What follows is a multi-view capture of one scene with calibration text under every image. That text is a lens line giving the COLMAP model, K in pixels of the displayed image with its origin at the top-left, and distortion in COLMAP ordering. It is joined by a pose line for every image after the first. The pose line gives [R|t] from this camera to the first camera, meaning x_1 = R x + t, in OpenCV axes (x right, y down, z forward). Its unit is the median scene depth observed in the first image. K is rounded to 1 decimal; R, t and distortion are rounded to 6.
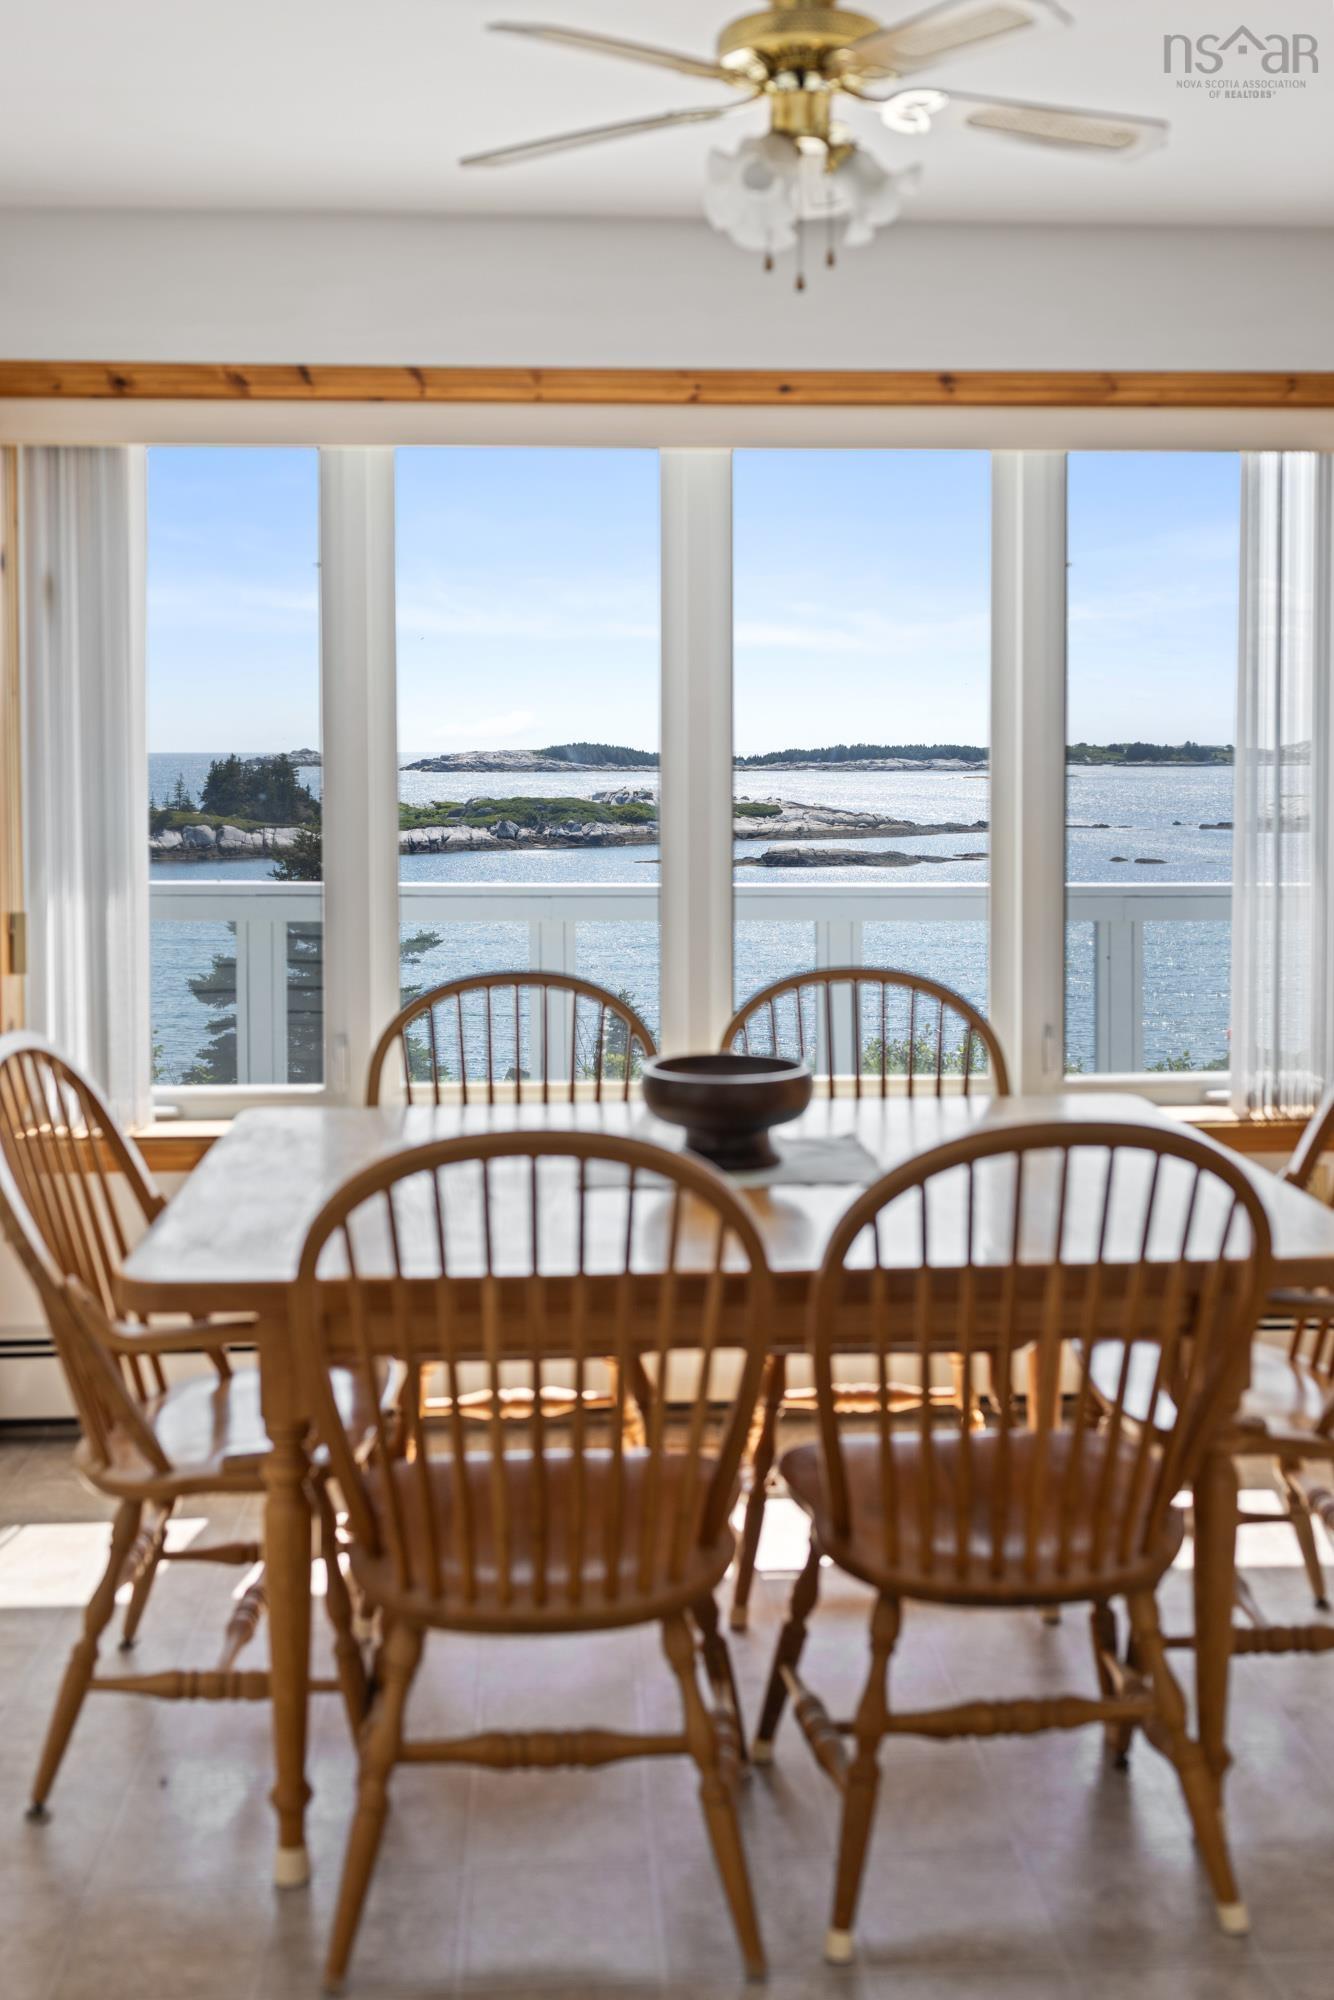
lens RADIAL K [[1964.4, 0, 674.9], [0, 1964.4, 801.7], [0, 0, 1]] dist [0.009065, 0.006941]
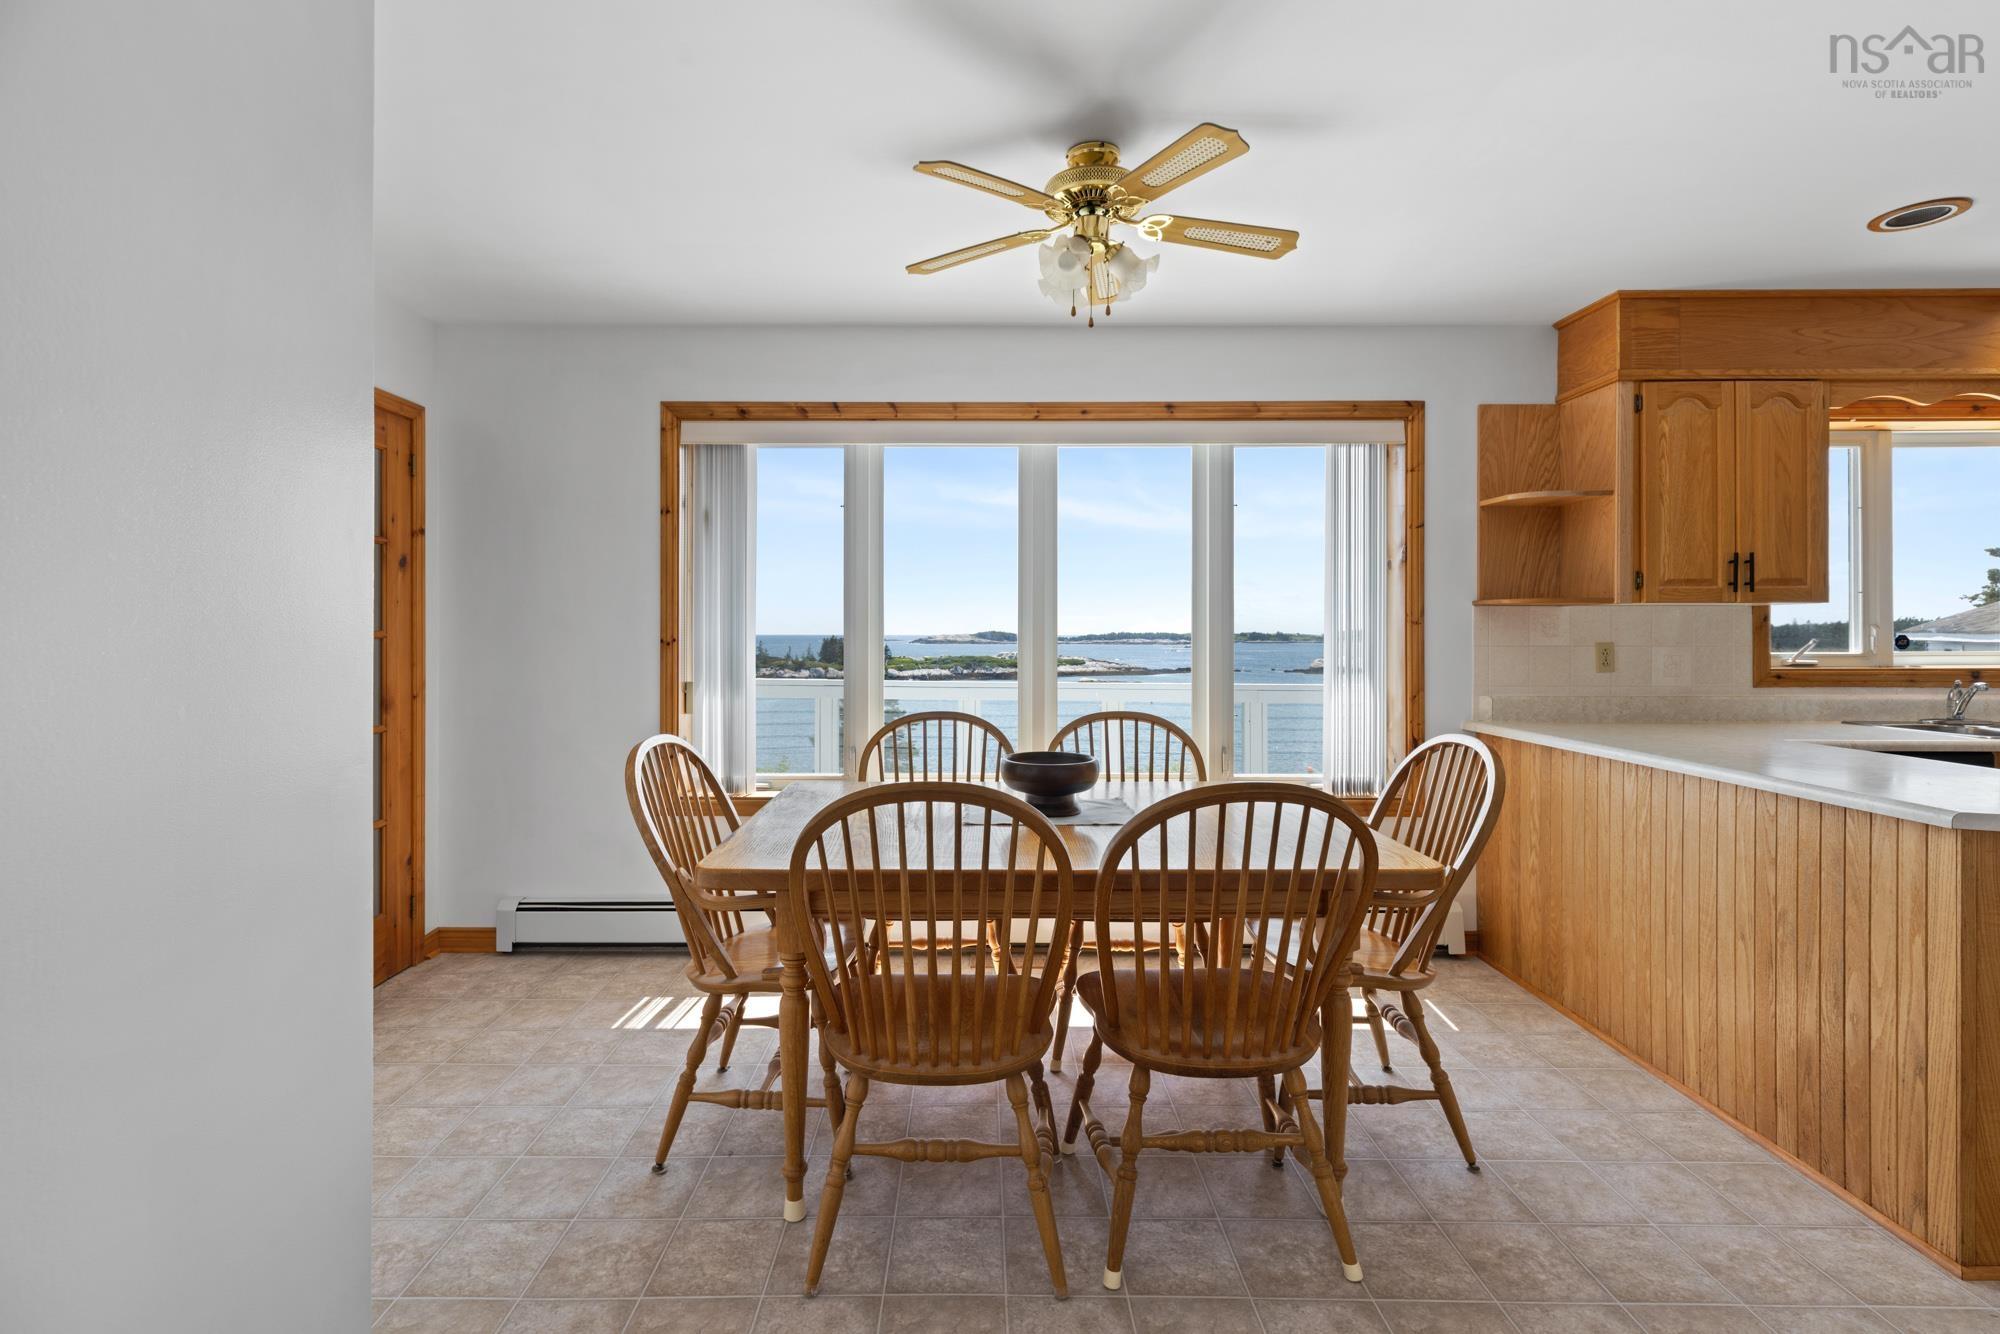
lens RADIAL K [[912.3, 0, 973.1], [0, 912.3, 633.5], [0, 0, 1]] dist [0.001670, 0.000511]
pose [[0.997684, 0.003158, -0.067951, 0.014185], [-0.004913, 0.999658, -0.025674, 0.046350], [0.067846, 0.025949, 0.997358, 0.174304]]
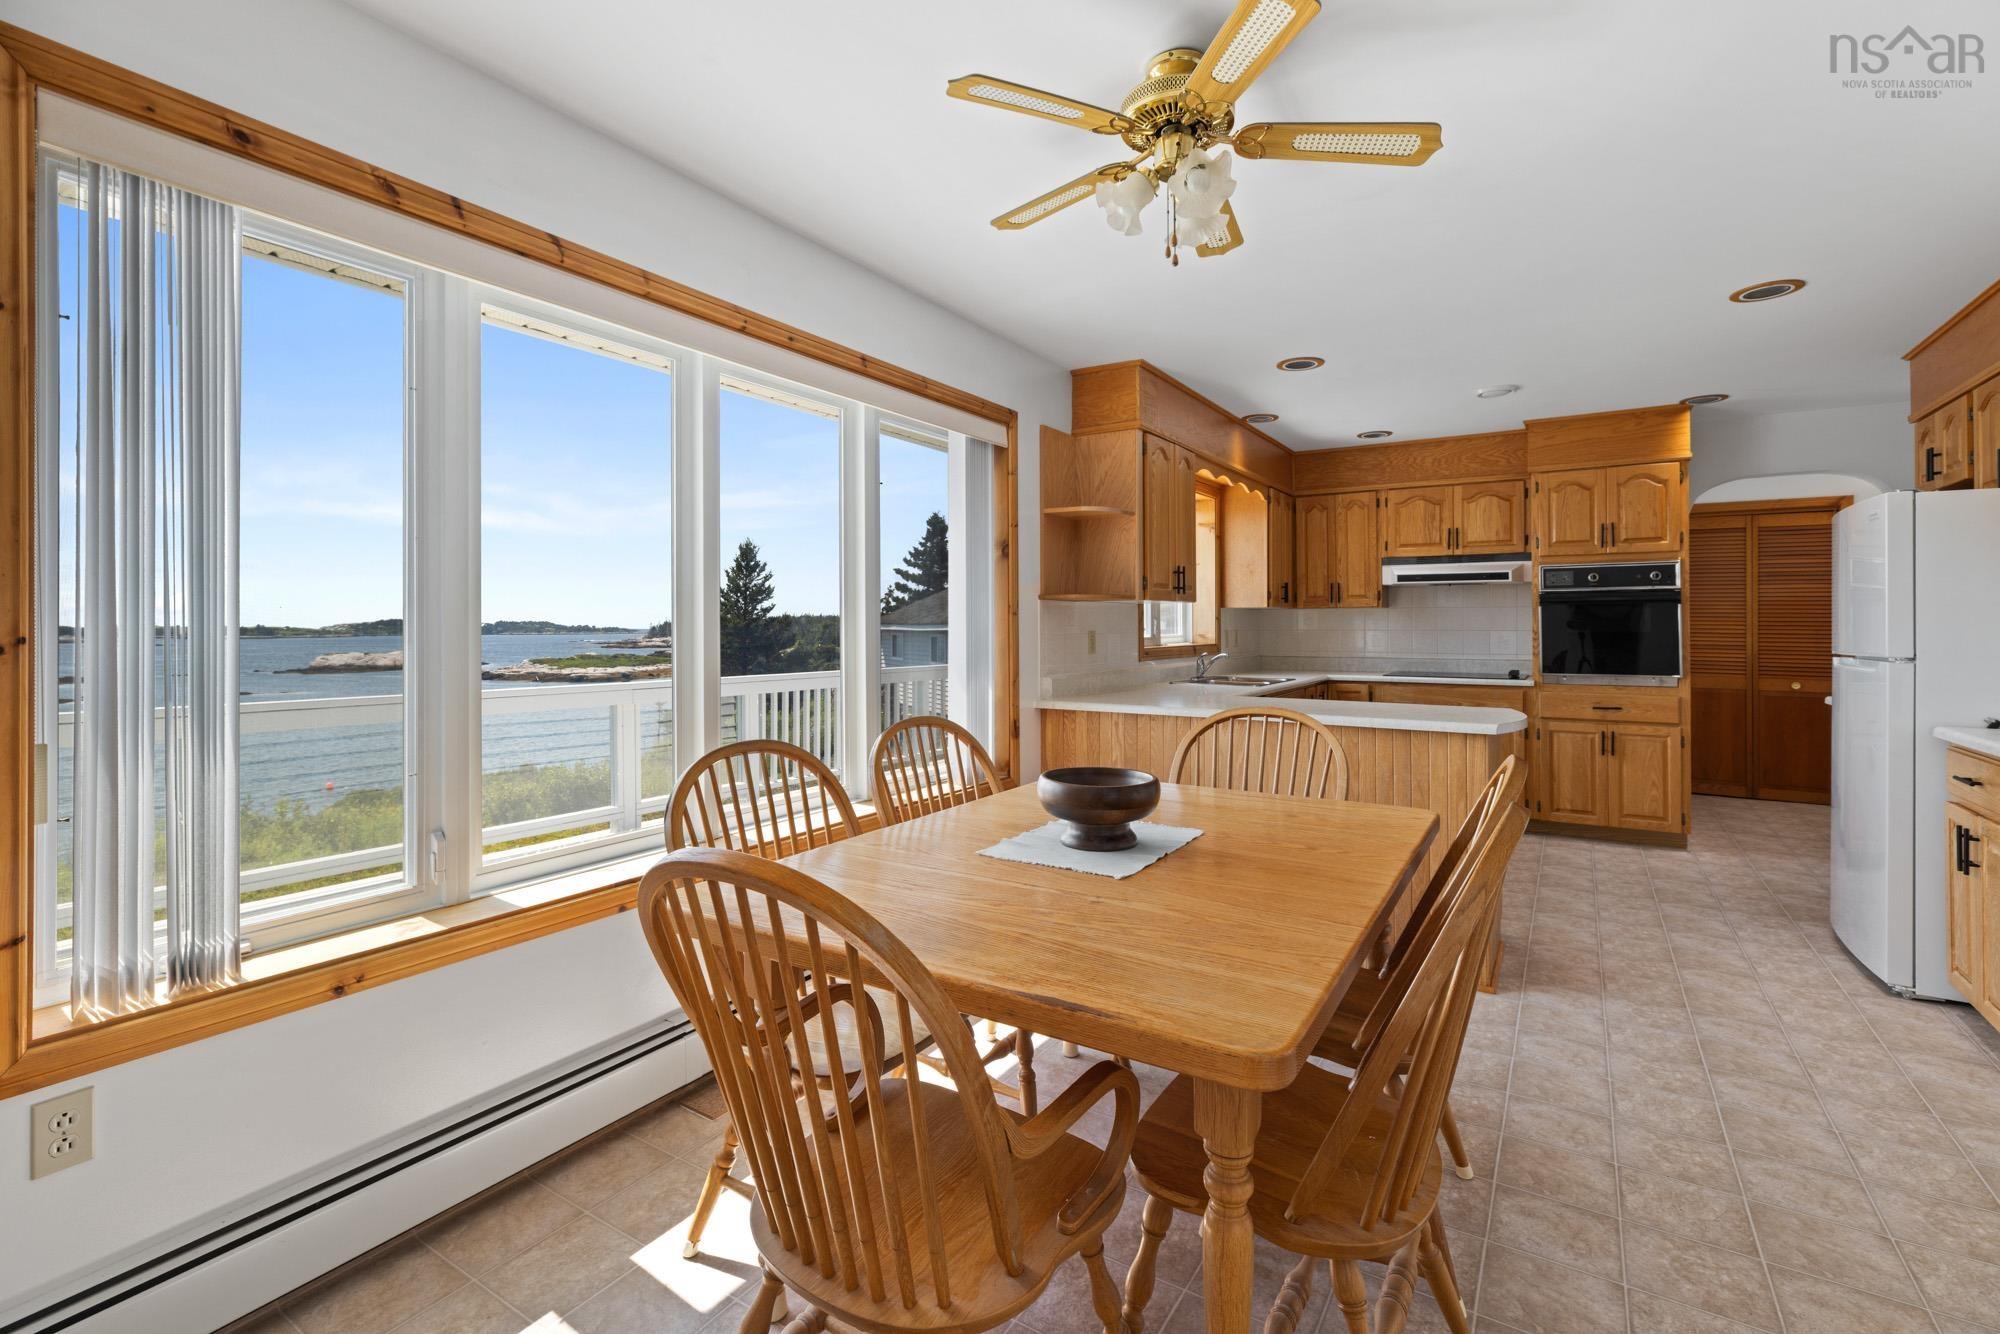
lens RADIAL K [[903.9, 0, 1002.3], [0, 903.9, 618.4], [0, 0, 1]] dist [0.005198, -0.000031]
pose [[0.583679, 0.007243, 0.811952, -0.640983], [0.021686, 0.999464, -0.024505, 0.034850], [-0.811695, 0.031911, 0.583209, 0.751346]]
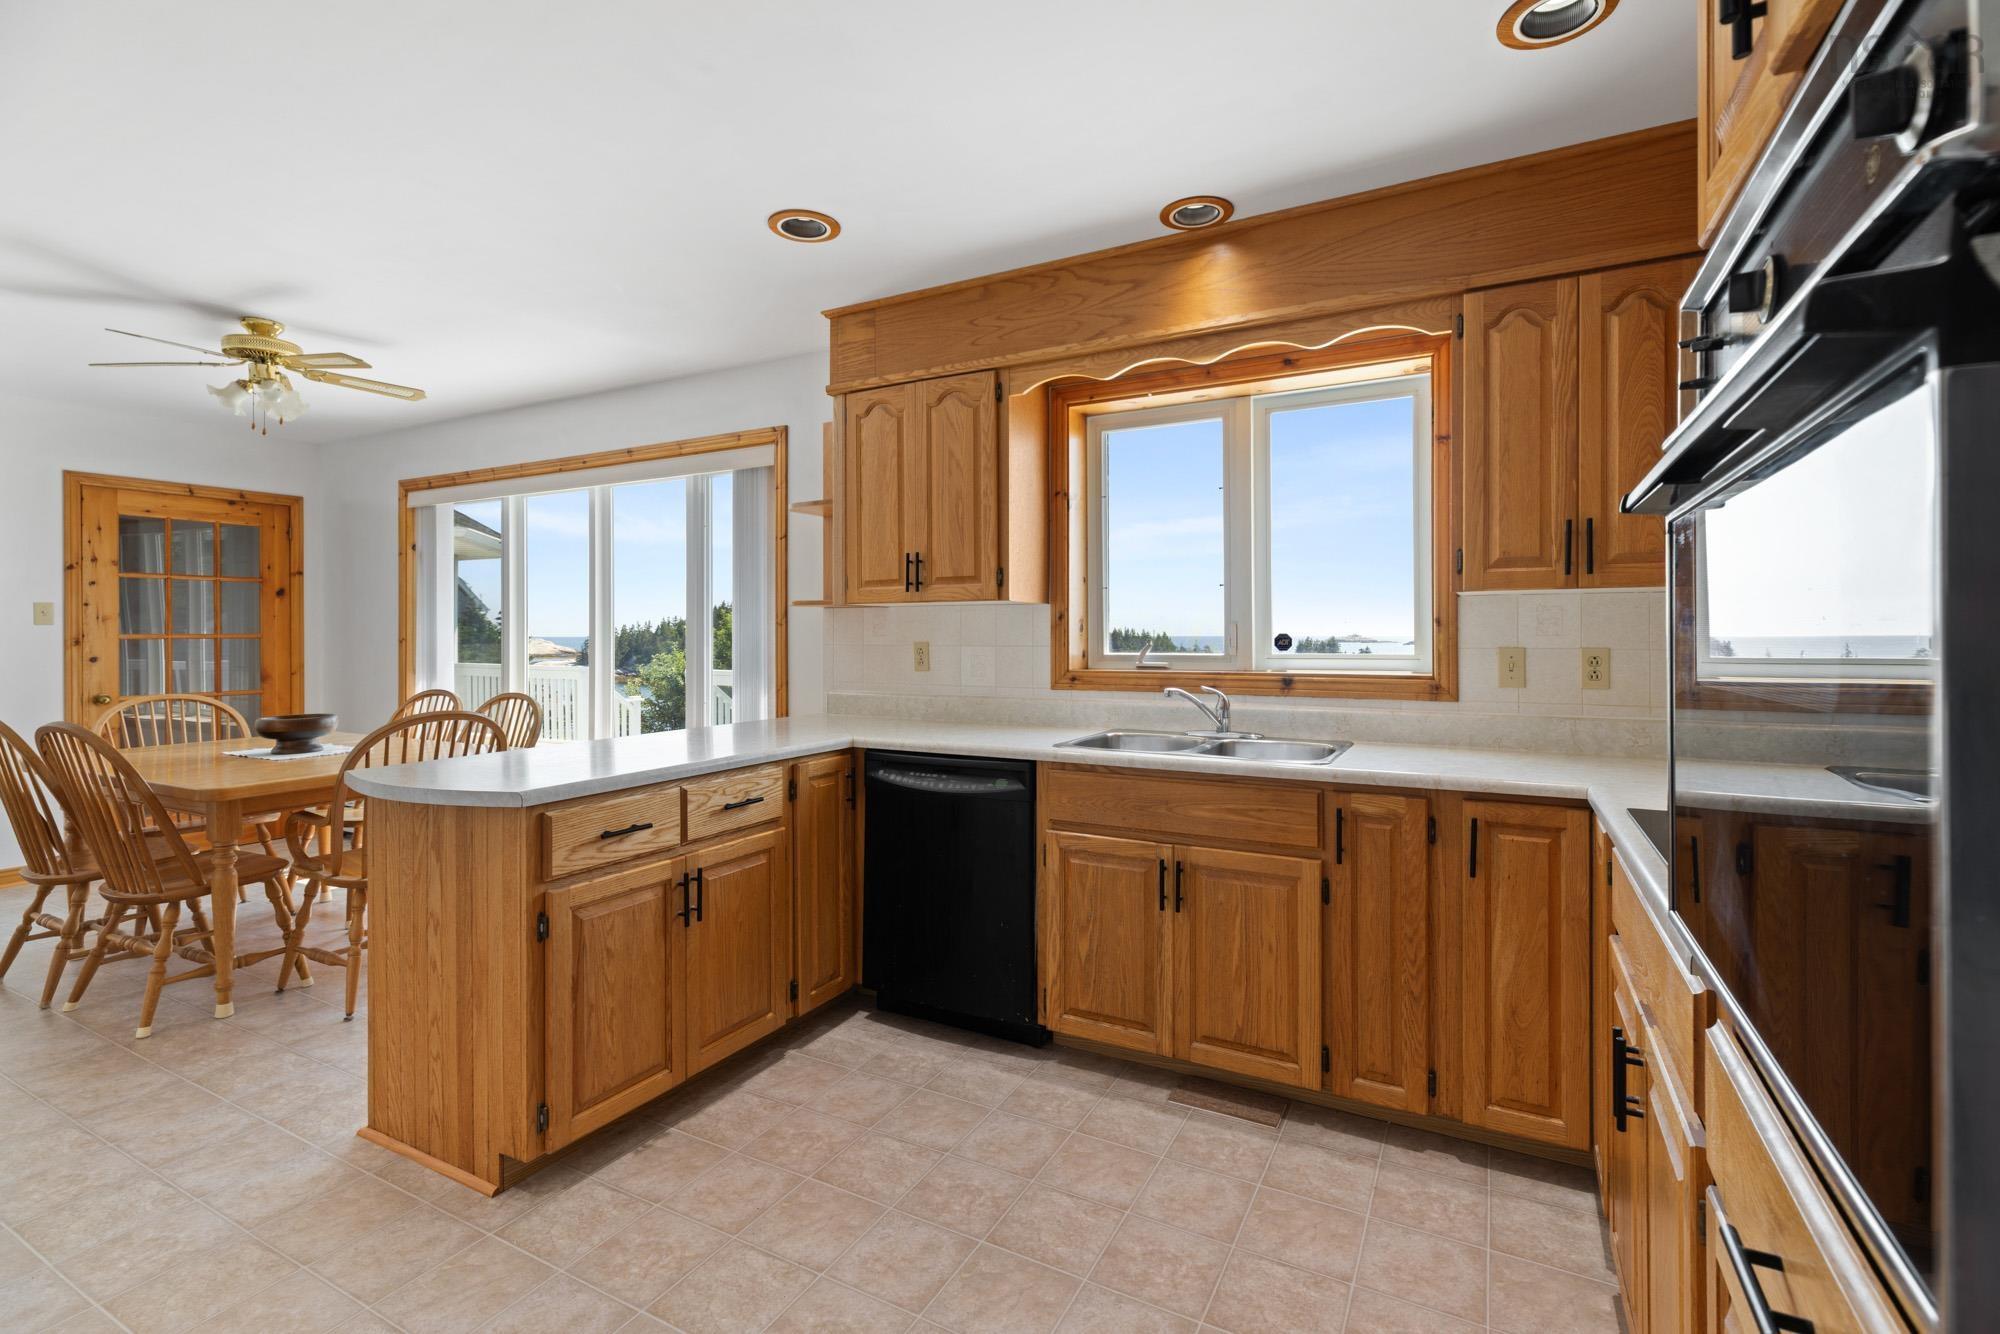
lens RADIAL K [[902.8, 0, 1005.8], [0, 902.8, 635.1], [0, 0, 1]] dist [0.003129, 0.000857]
pose [[0.851608, 0.000898, -0.524178, 1.738504], [-0.014242, 0.999669, -0.021426, 0.037166], [0.523986, 0.025712, 0.851339, 0.500155]]
